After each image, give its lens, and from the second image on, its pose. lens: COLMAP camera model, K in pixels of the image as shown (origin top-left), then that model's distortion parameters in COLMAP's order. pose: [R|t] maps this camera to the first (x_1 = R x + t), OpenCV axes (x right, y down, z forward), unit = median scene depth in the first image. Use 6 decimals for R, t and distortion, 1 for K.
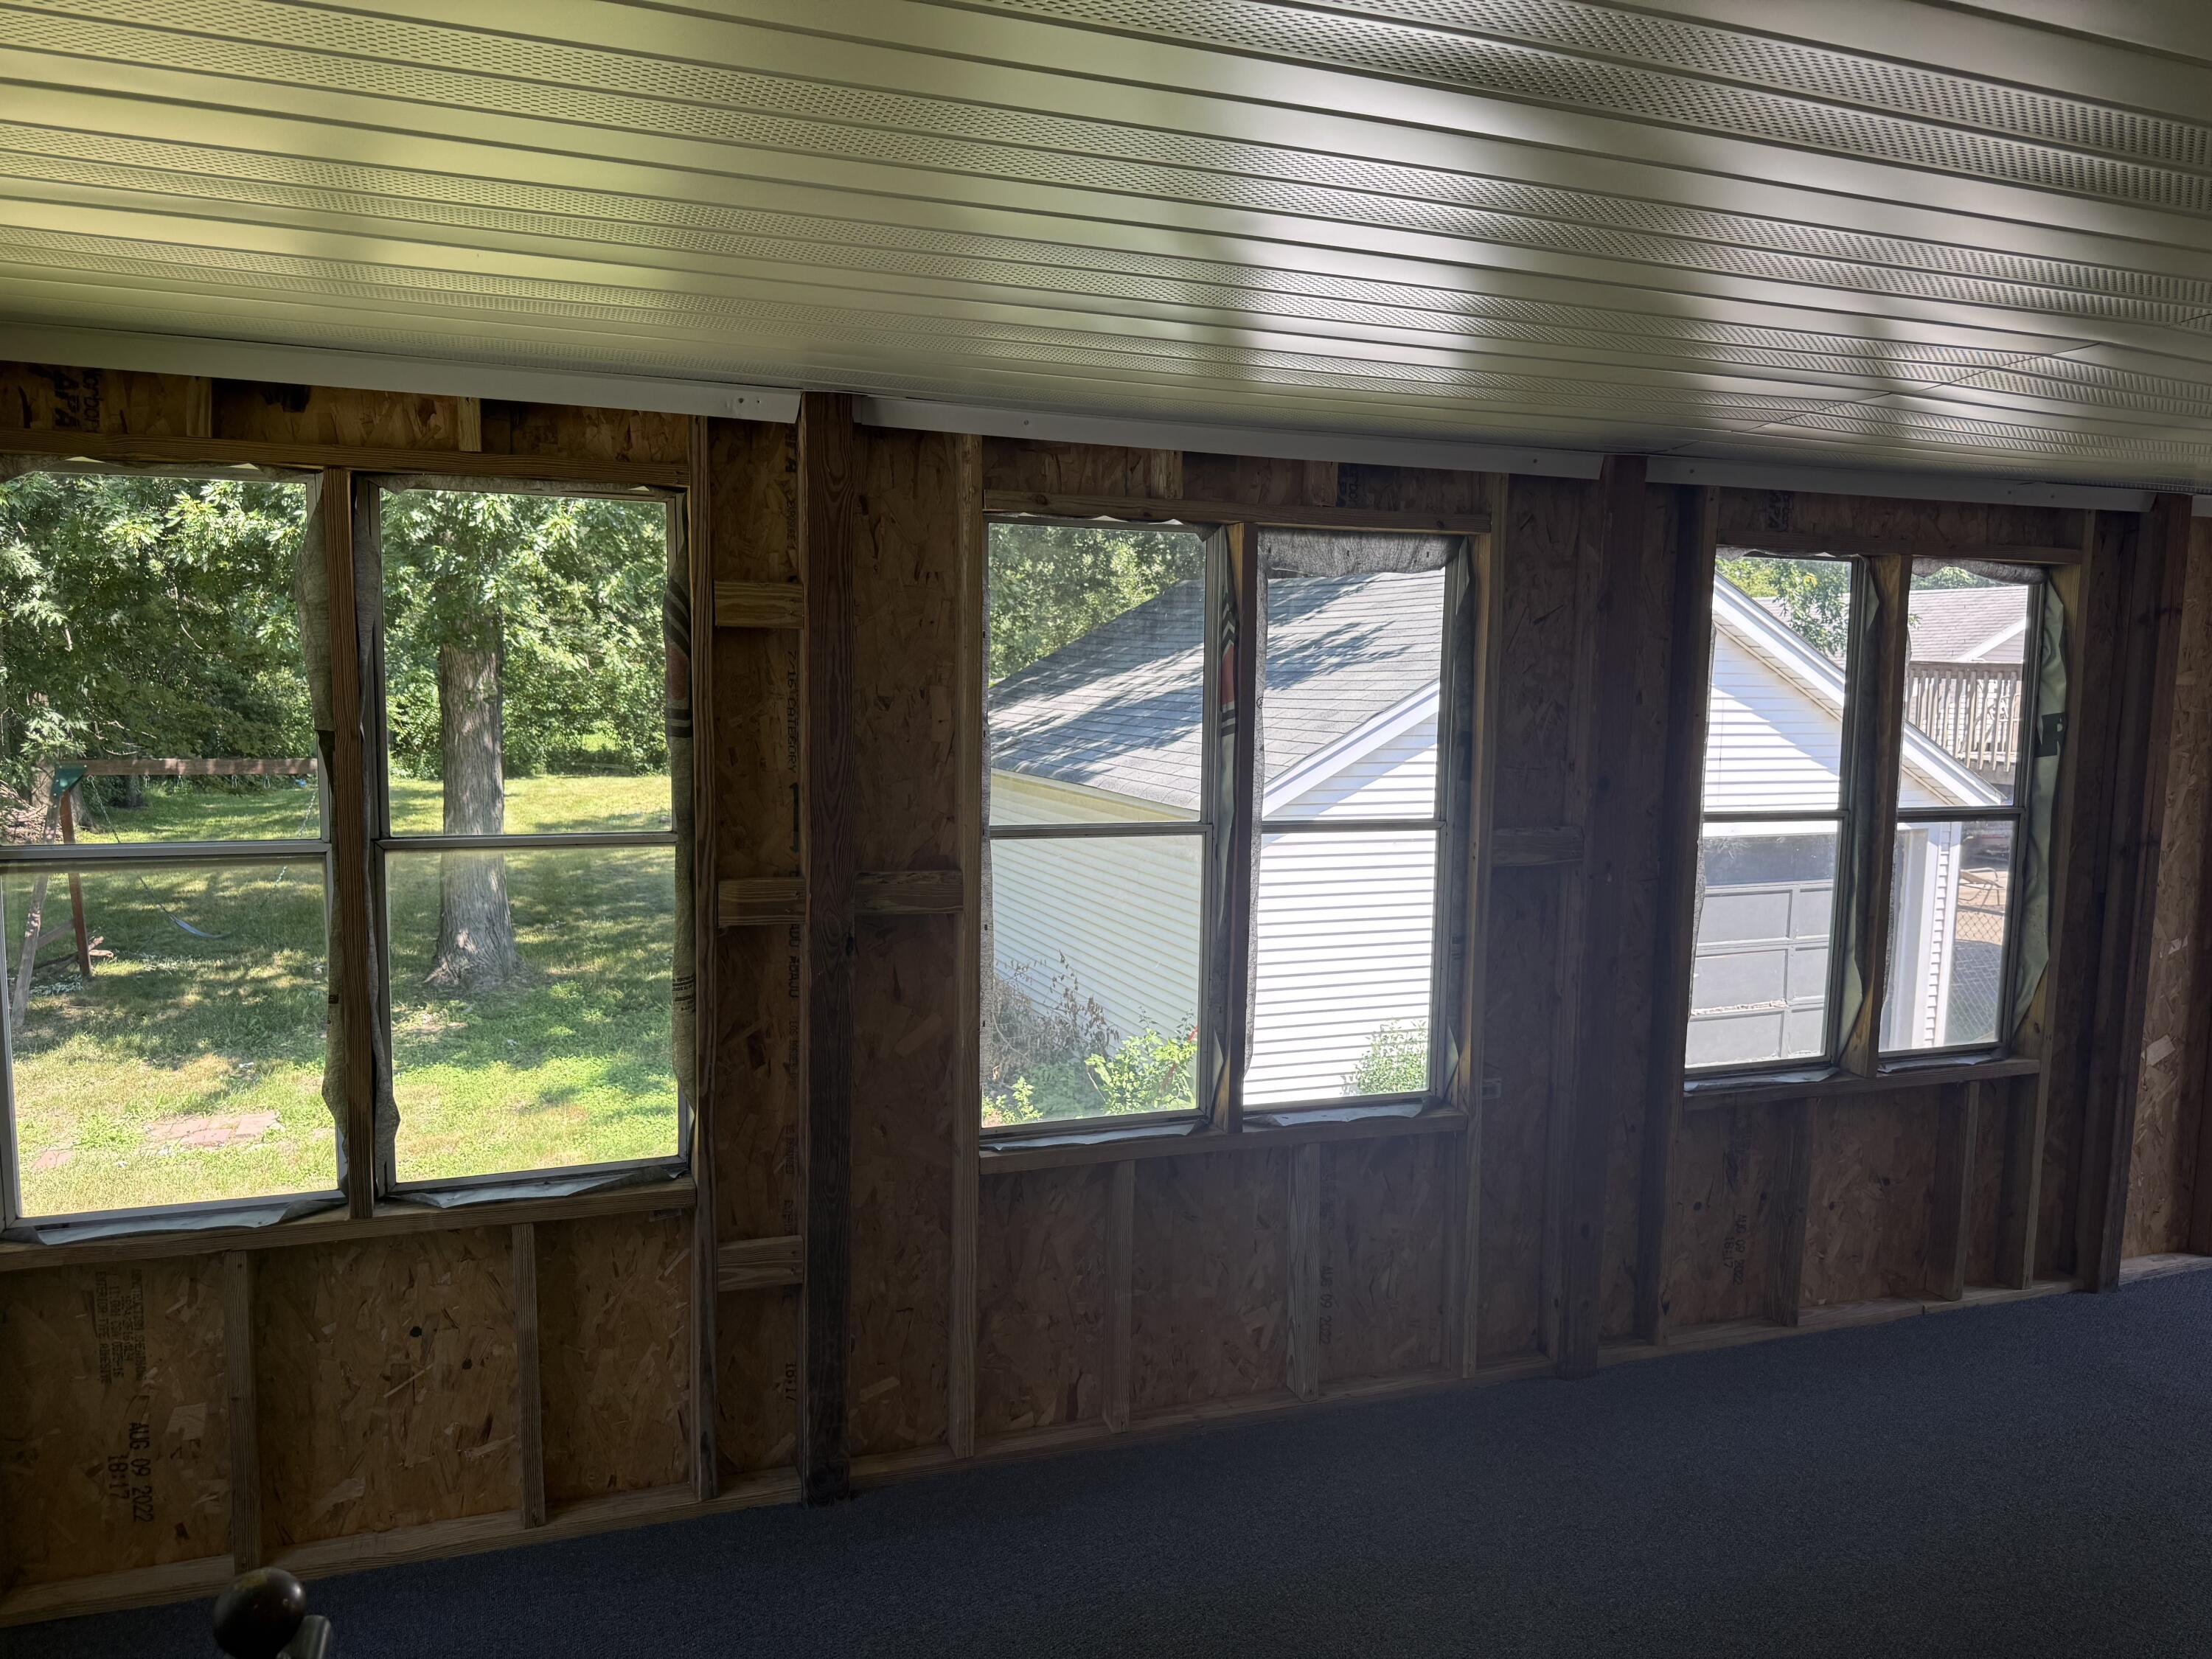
lens RADIAL K [[1535.1, 0, 1120.5], [0, 1535.1, 845.0], [0, 0, 1]] dist [0.050140, -0.073384]
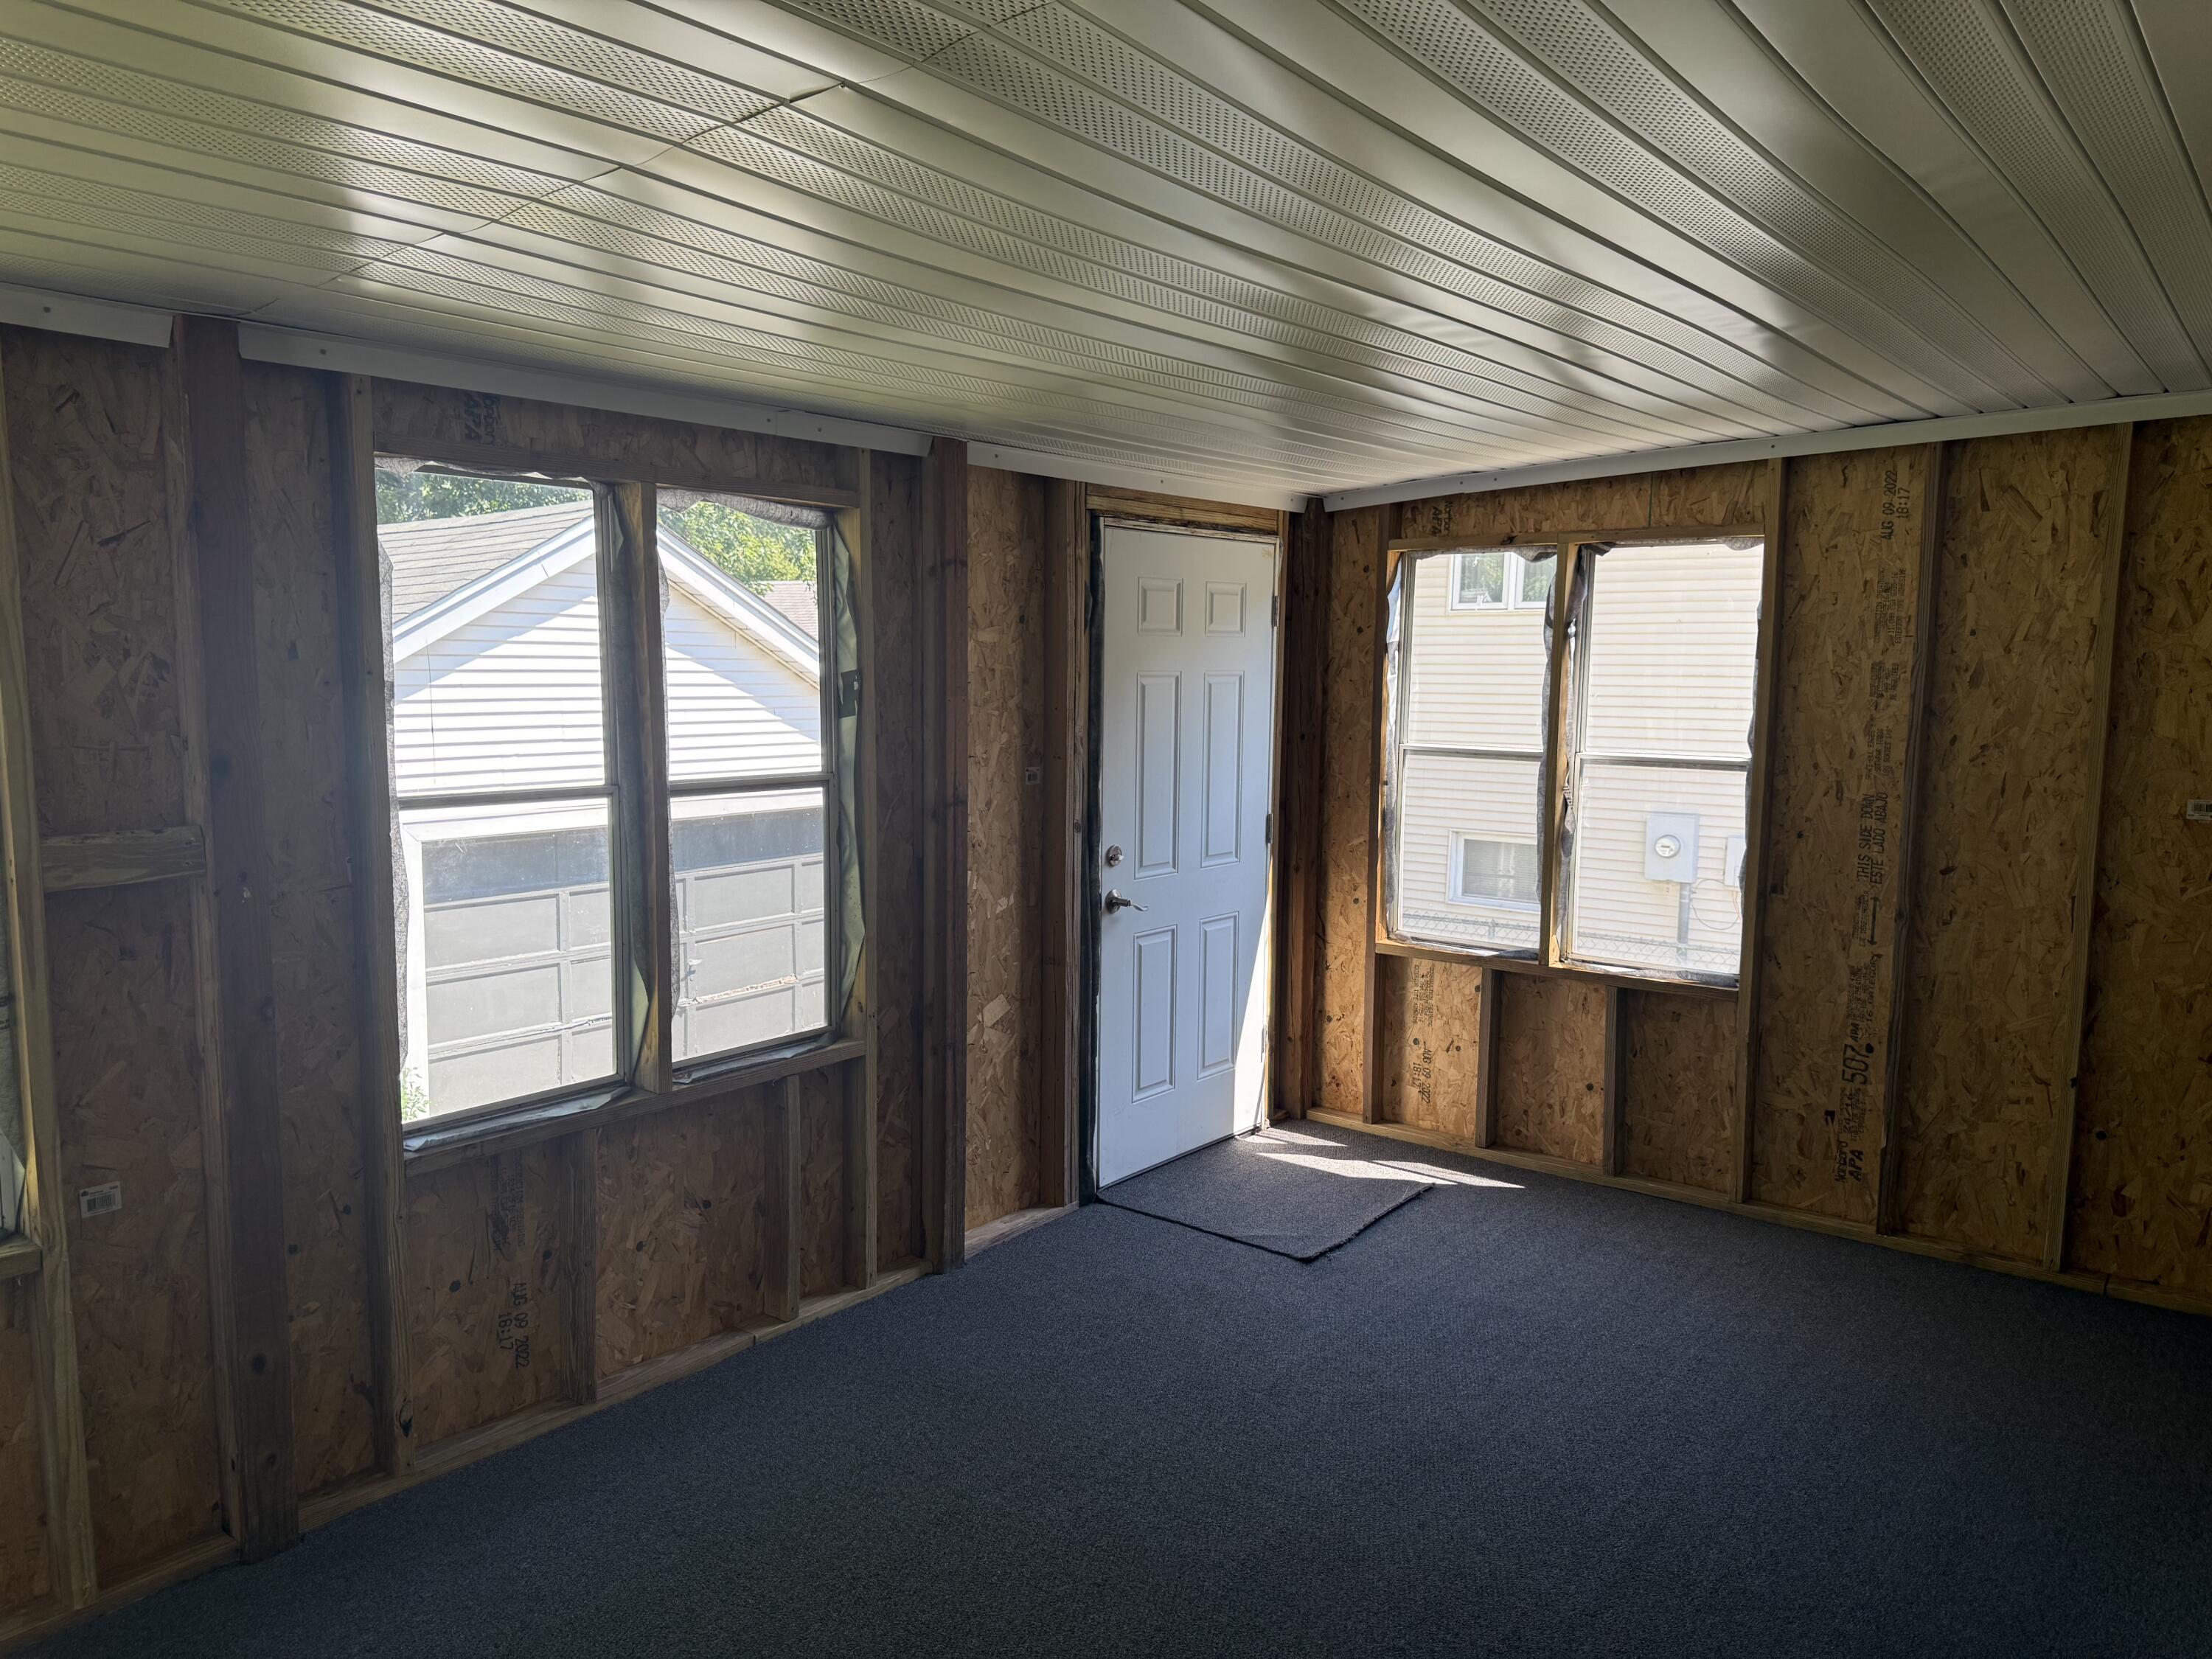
lens RADIAL K [[1535.1, 0, 1078.5], [0, 1535.1, 858.3], [0, 0, 1]] dist [0.050140, -0.073384]
pose [[0.860626, -0.073678, 0.503880, 0.252317], [0.064387, 0.997281, 0.035851, 0.003565], [-0.505151, 0.001589, 0.863029, 0.135824]]
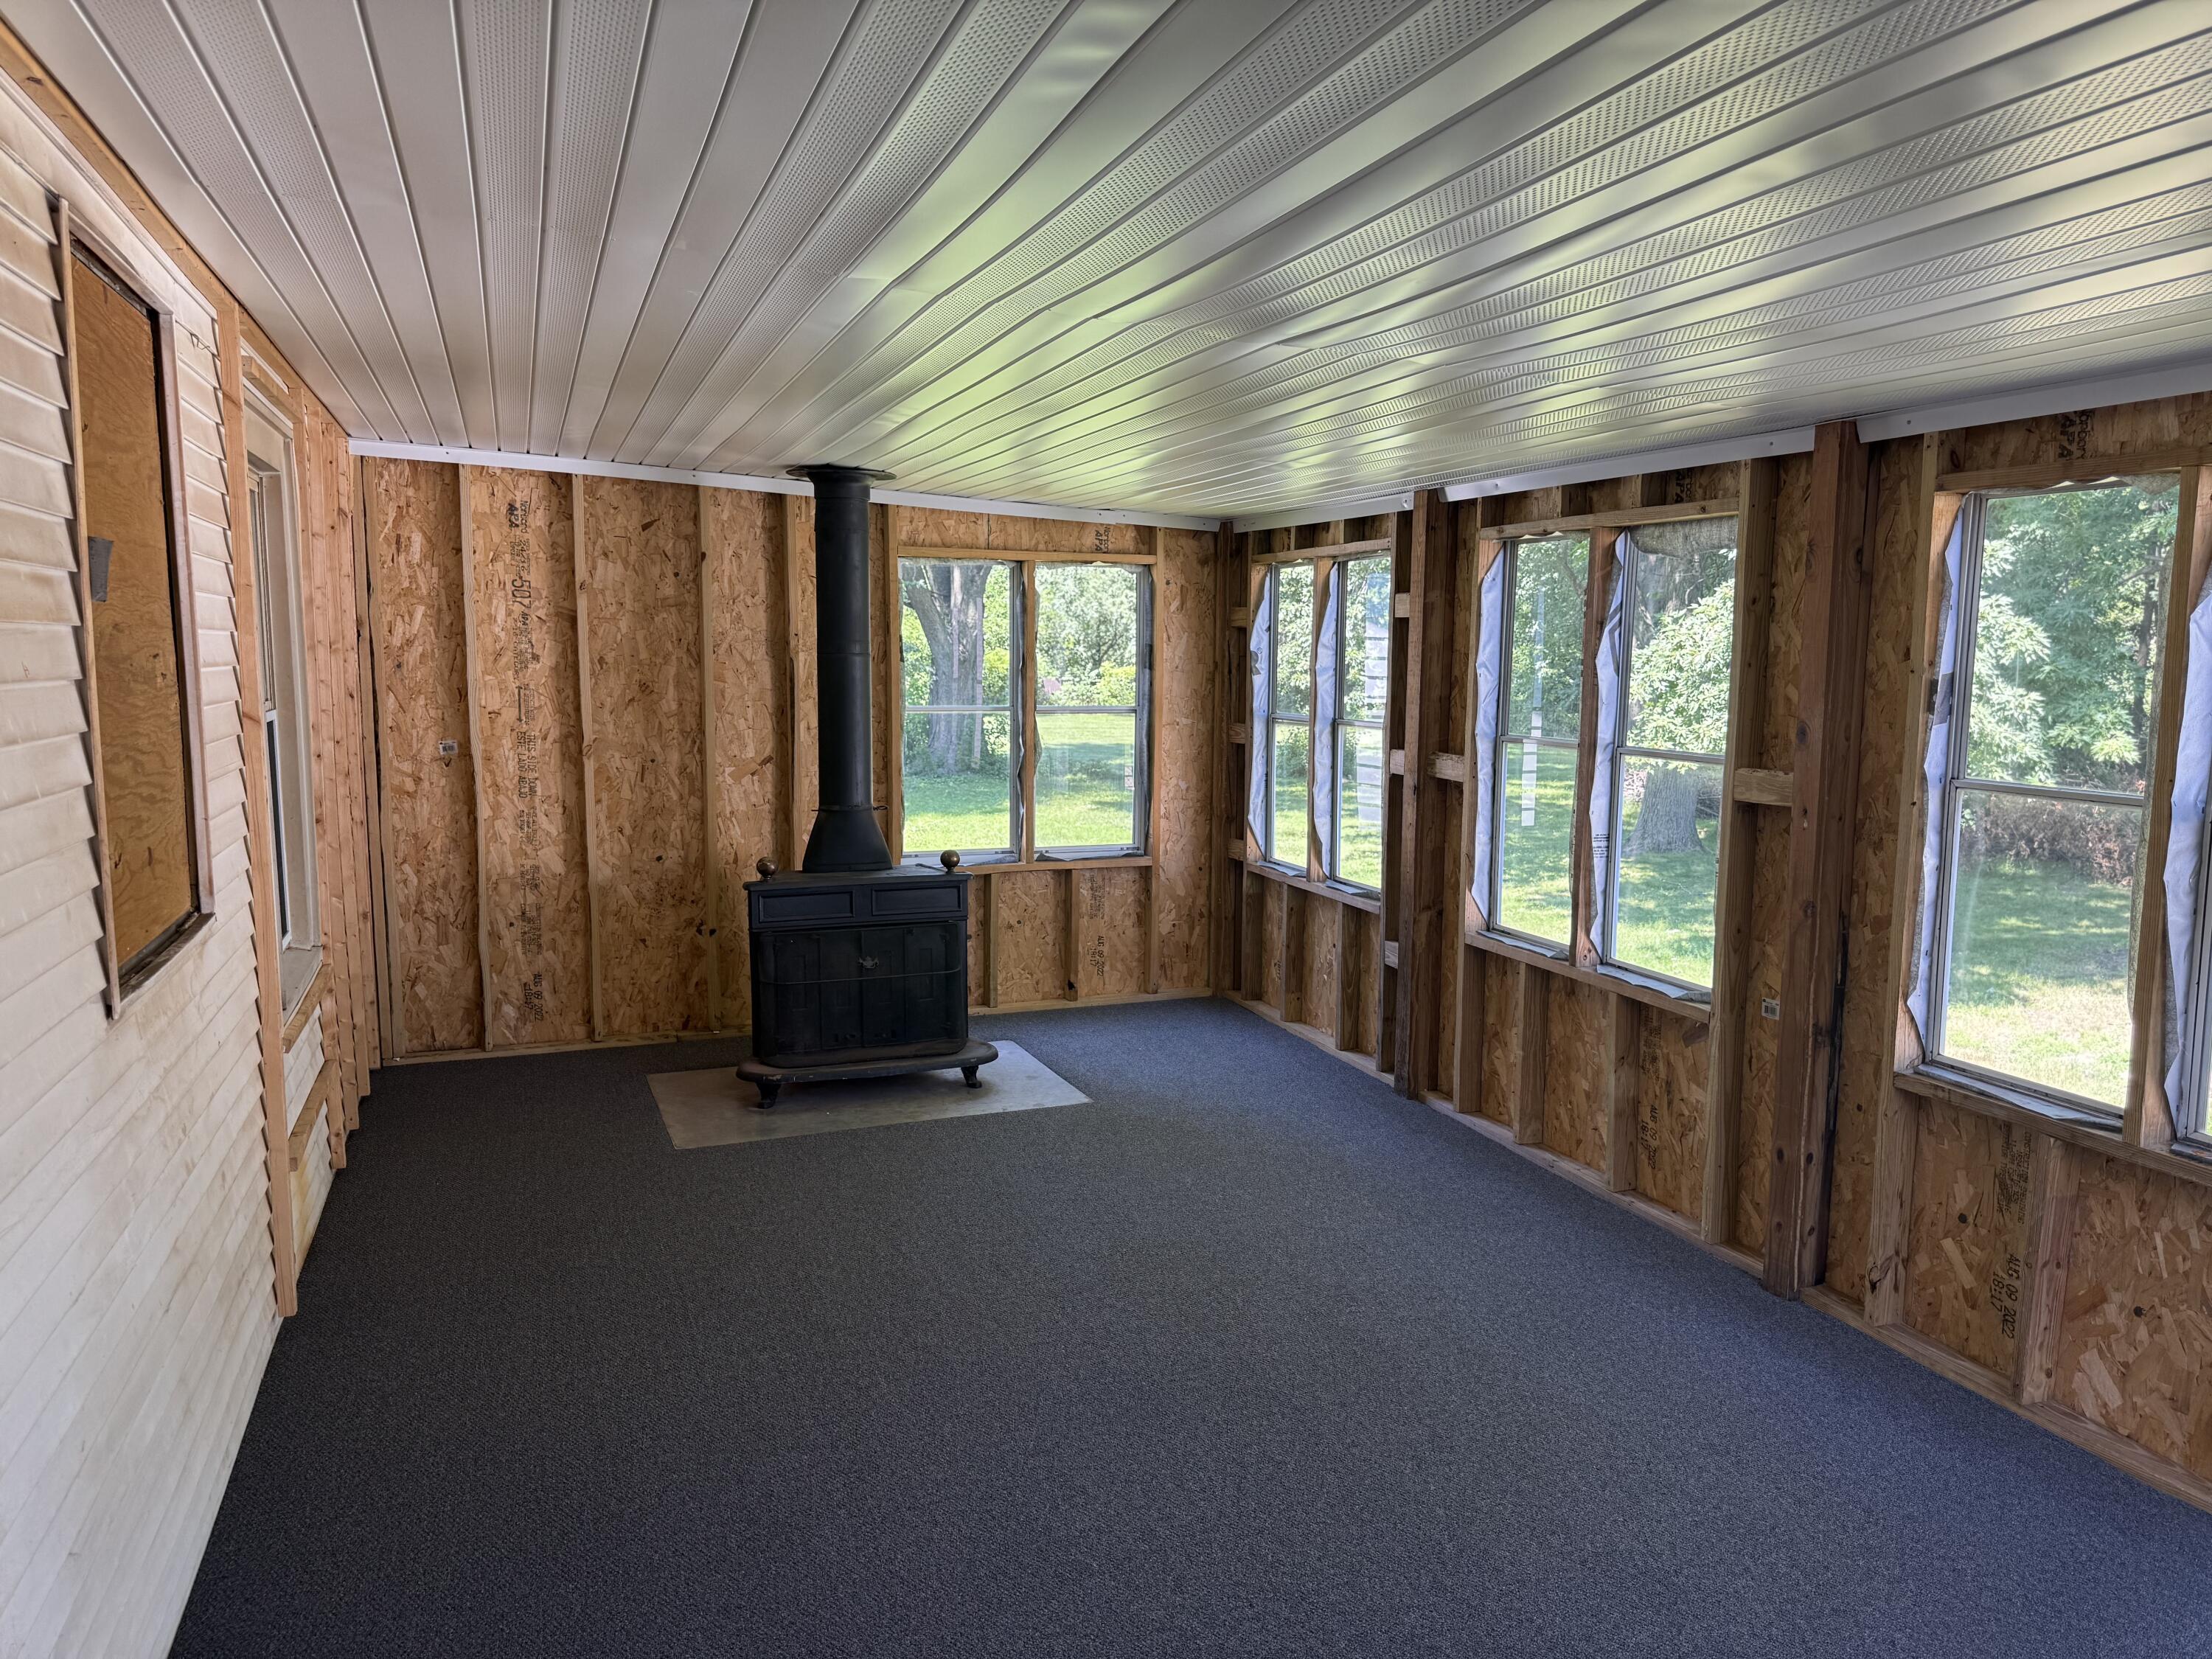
lens RADIAL K [[1535.1, 0, 1089.0], [0, 1535.1, 832.6], [0, 0, 1]] dist [0.050140, -0.073384]
pose [[0.003443, 0.109950, -0.993931, 1.208444], [-0.114973, 0.987389, 0.108829, -0.027797], [0.993363, 0.113900, 0.016041, 0.437568]]
